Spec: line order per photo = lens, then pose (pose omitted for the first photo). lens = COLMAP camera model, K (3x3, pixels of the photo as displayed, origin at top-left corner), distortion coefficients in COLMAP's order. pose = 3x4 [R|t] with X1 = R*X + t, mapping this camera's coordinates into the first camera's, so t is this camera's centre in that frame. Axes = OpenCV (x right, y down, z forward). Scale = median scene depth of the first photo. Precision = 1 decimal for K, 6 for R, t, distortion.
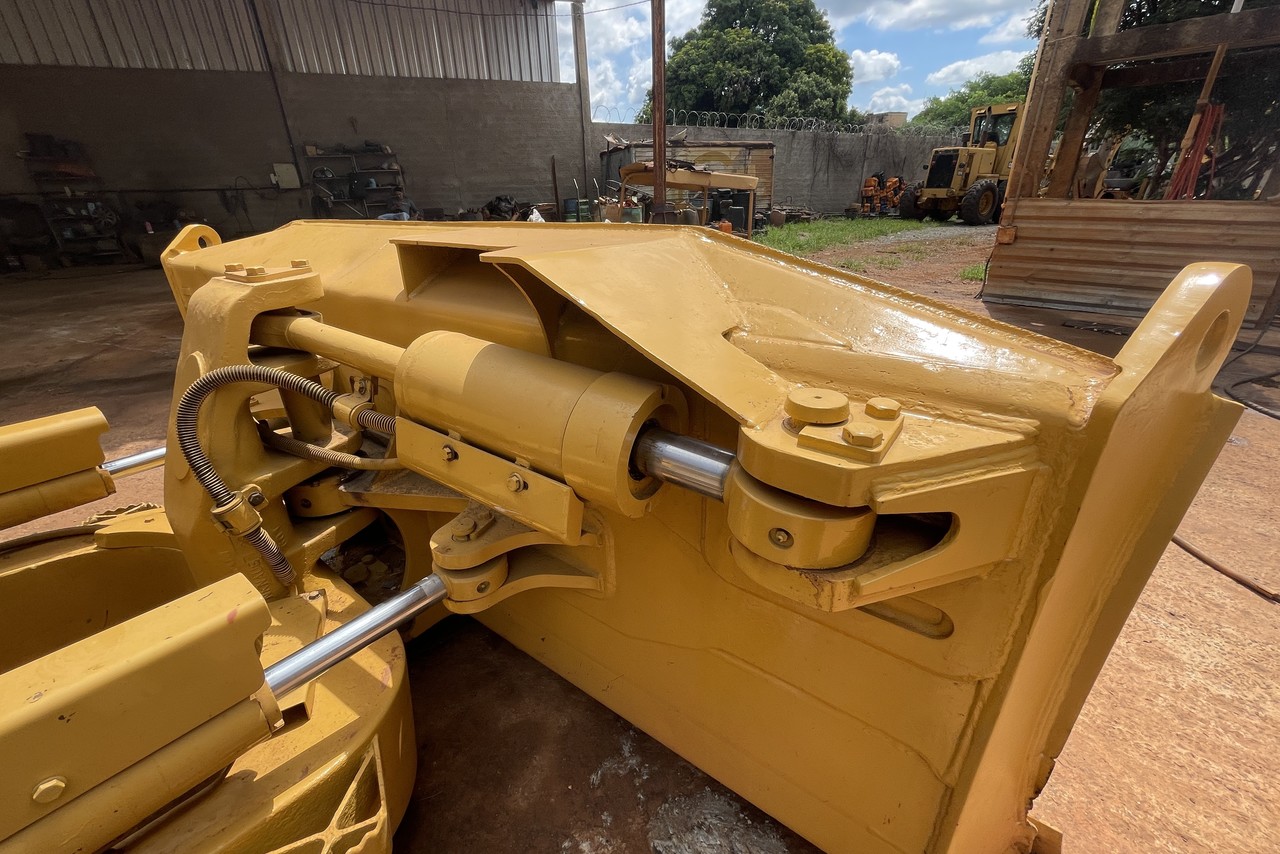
lens RADIAL K [[516.5, 0, 640.0], [0, 516.5, 427.0], [0, 0, 1]] dist [-0.004215, -0.000026]
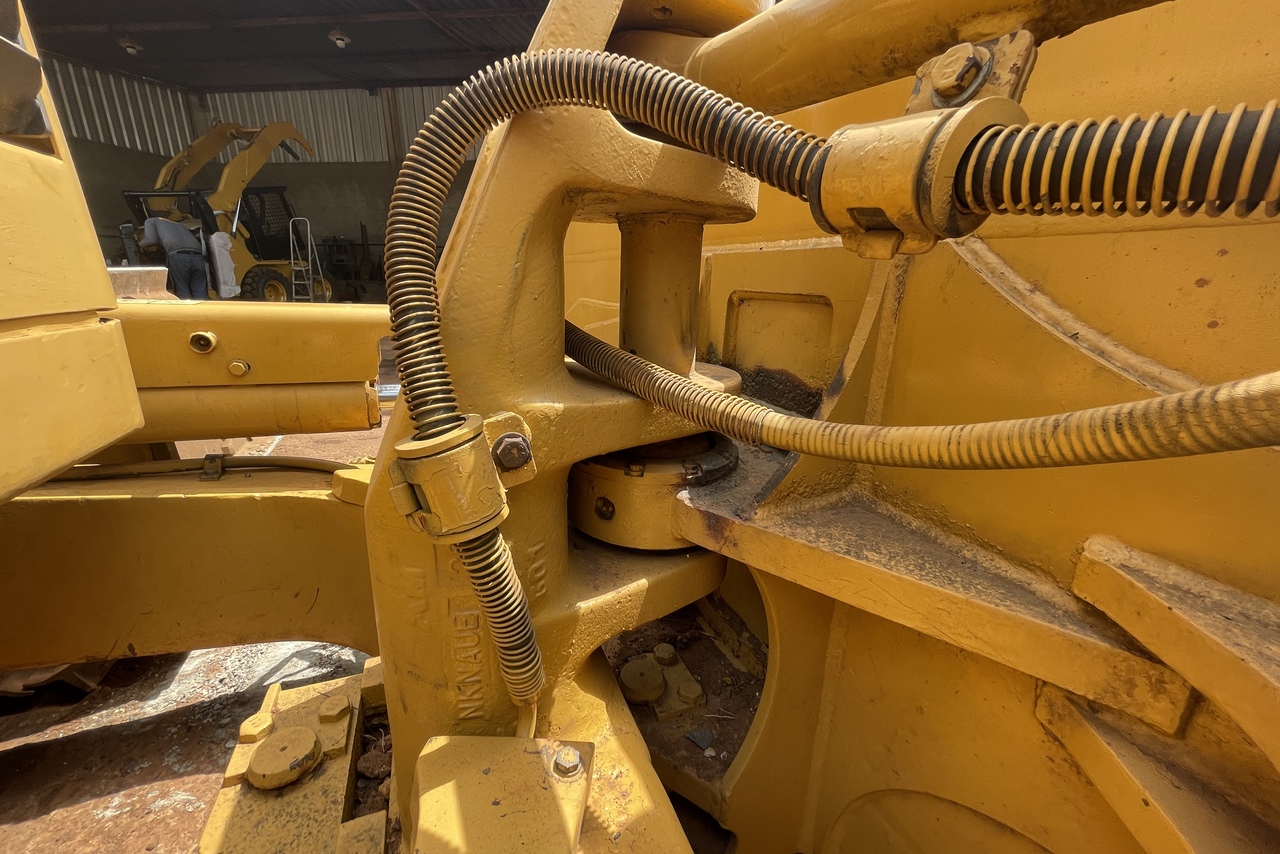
lens RADIAL K [[514.9, 0, 640.0], [0, 514.9, 427.0], [0, 0, 1]] dist [-0.001431, -0.000455]
pose [[0.861080, 0.184109, -0.473967, -0.415702], [-0.252506, 0.963915, -0.084316, 0.107816], [0.441341, 0.192282, 0.876496, 0.597664]]
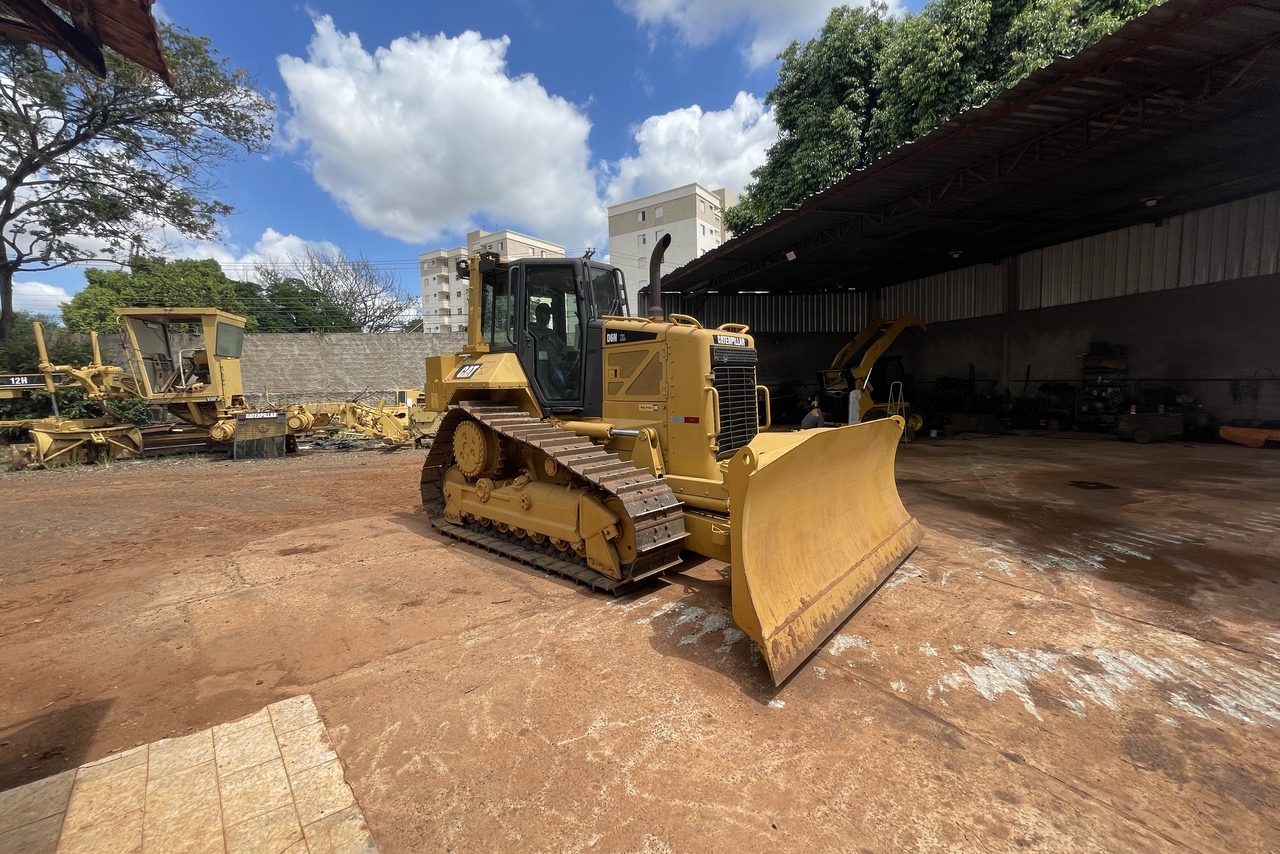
lens RADIAL K [[514.9, 0, 640.0], [0, 514.9, 427.0], [0, 0, 1]] dist [-0.001431, -0.000455]
pose [[-0.085320, 0.110441, -0.990214, 2.764715], [-0.398487, 0.907109, 0.135507, -0.411630], [0.913197, 0.406149, -0.033385, -0.021657]]
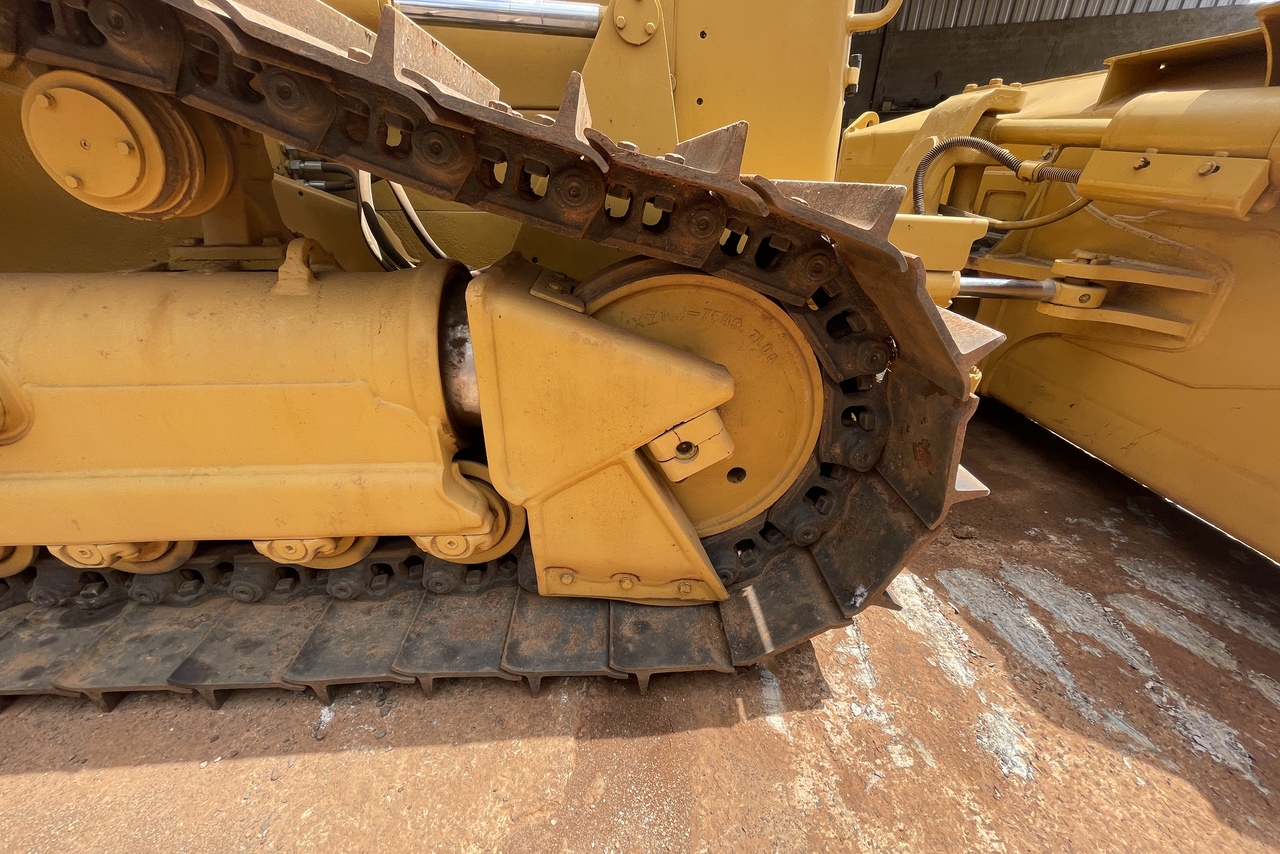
lens RADIAL K [[514.9, 0, 640.0], [0, 514.9, 427.0], [0, 0, 1]] dist [-0.001431, -0.000455]
pose [[0.647190, 0.378494, -0.661731, -0.024260], [-0.348971, 0.918842, 0.184253, 0.606311], [0.677764, 0.111678, 0.726748, -0.595035]]
